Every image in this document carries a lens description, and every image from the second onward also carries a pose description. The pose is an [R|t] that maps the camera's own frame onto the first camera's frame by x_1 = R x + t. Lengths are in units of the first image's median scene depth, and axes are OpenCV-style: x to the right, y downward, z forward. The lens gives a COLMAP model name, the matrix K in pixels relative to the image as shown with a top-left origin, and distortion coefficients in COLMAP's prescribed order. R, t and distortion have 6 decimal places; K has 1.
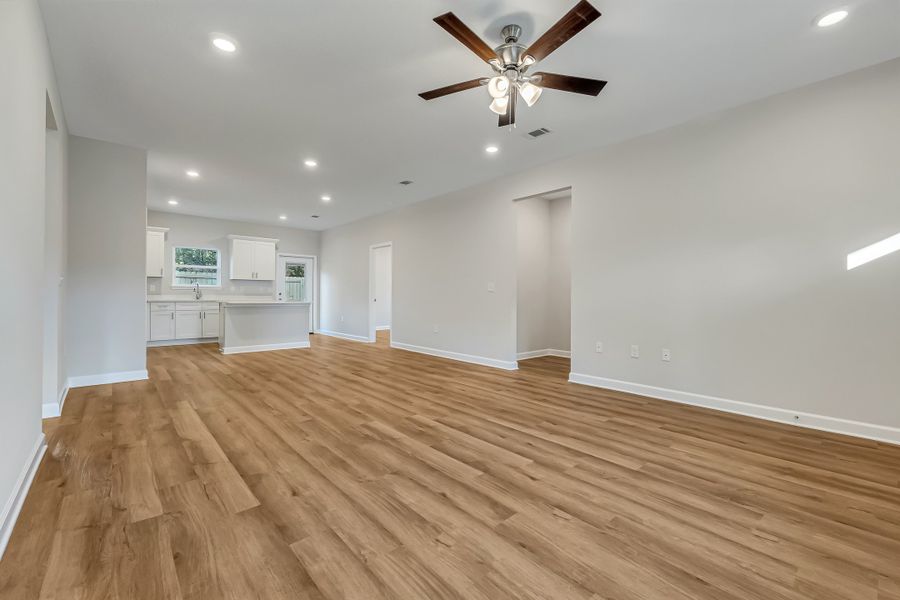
lens RADIAL K [[379.2, 0, 454.7], [0, 379.2, 297.9], [0, 0, 1]] dist [0.005063, 0.000307]
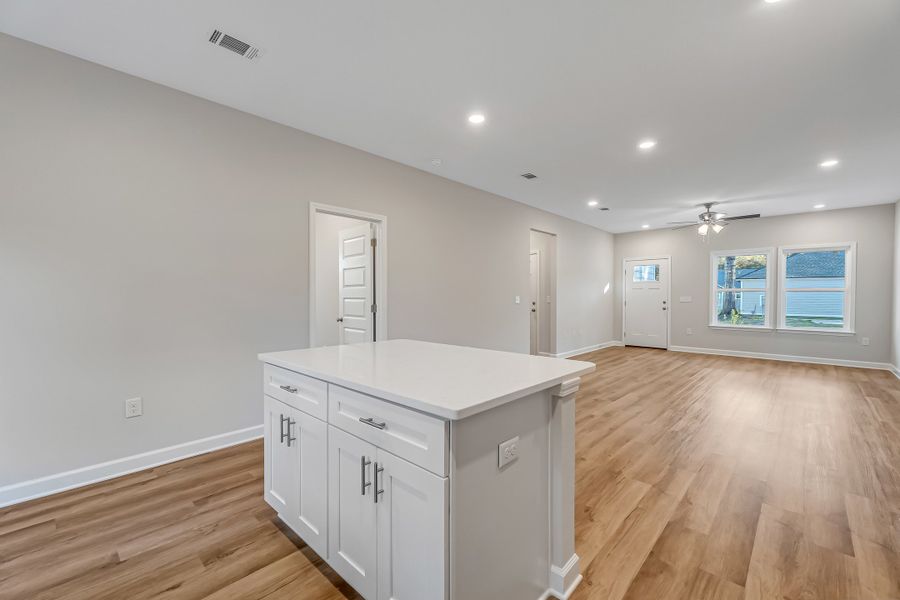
lens RADIAL K [[370.6, 0, 450.3], [0, 370.6, 301.7], [0, 0, 1]] dist [-0.002683, -0.000383]
pose [[-0.071982, -0.024223, 0.997112, -1.832752], [0.002102, 0.999699, 0.024438, -0.091121], [-0.997404, 0.003855, -0.071909, 2.401251]]
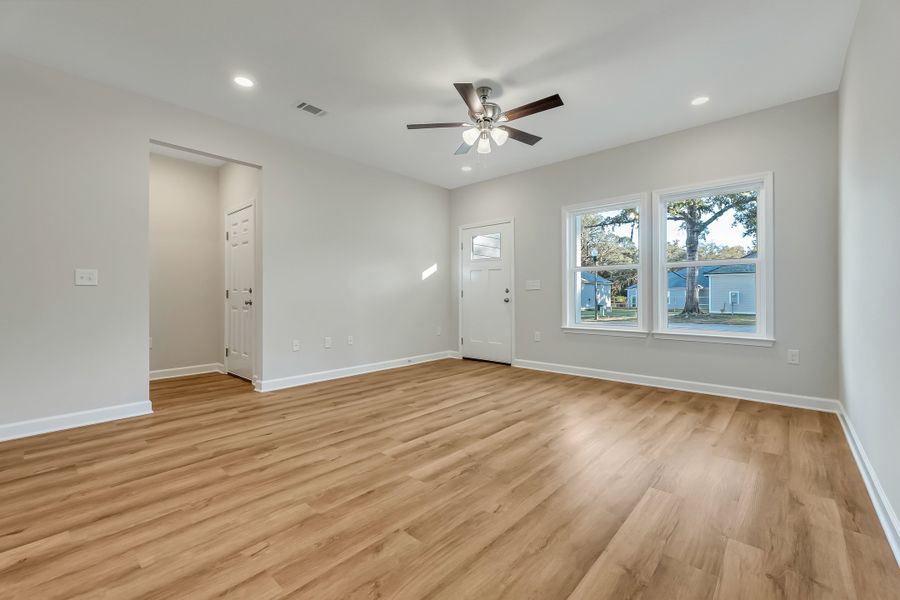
lens RADIAL K [[380.3, 0, 456.1], [0, 380.3, 292.6], [0, 0, 1]] dist [0.003785, 0.000165]
pose [[-0.115655, 0.001702, 0.993288, -0.938014], [0.004568, 0.999989, -0.001182, -0.003891], [-0.993279, 0.004401, -0.115661, 1.030864]]
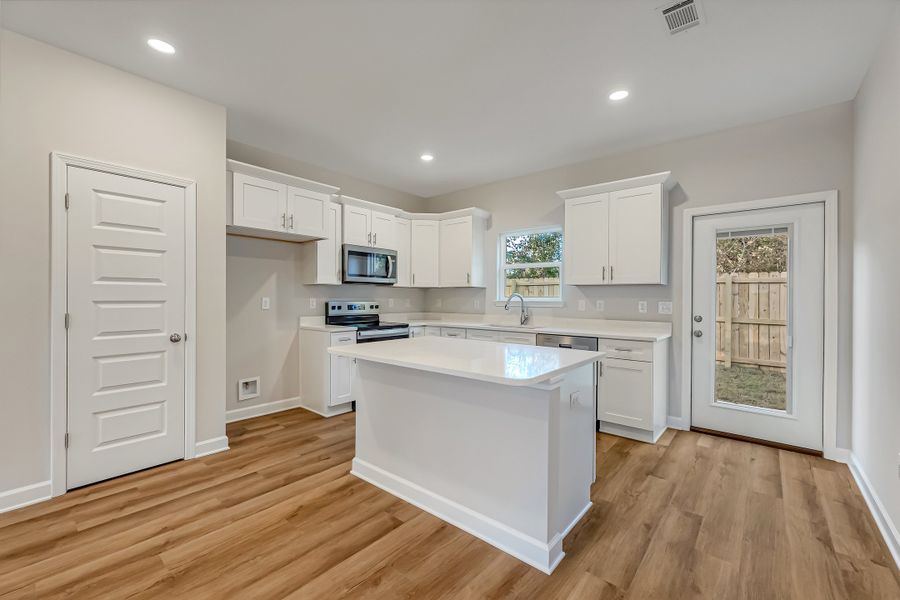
lens RADIAL K [[374.7, 0, 456.7], [0, 374.7, 298.2], [0, 0, 1]] dist [0.002230, 0.000517]
pose [[0.144539, -0.004121, -0.989491, -0.413866], [-0.009507, 0.999939, -0.005553, -0.083605], [0.989453, 0.010210, 0.144491, 2.288961]]
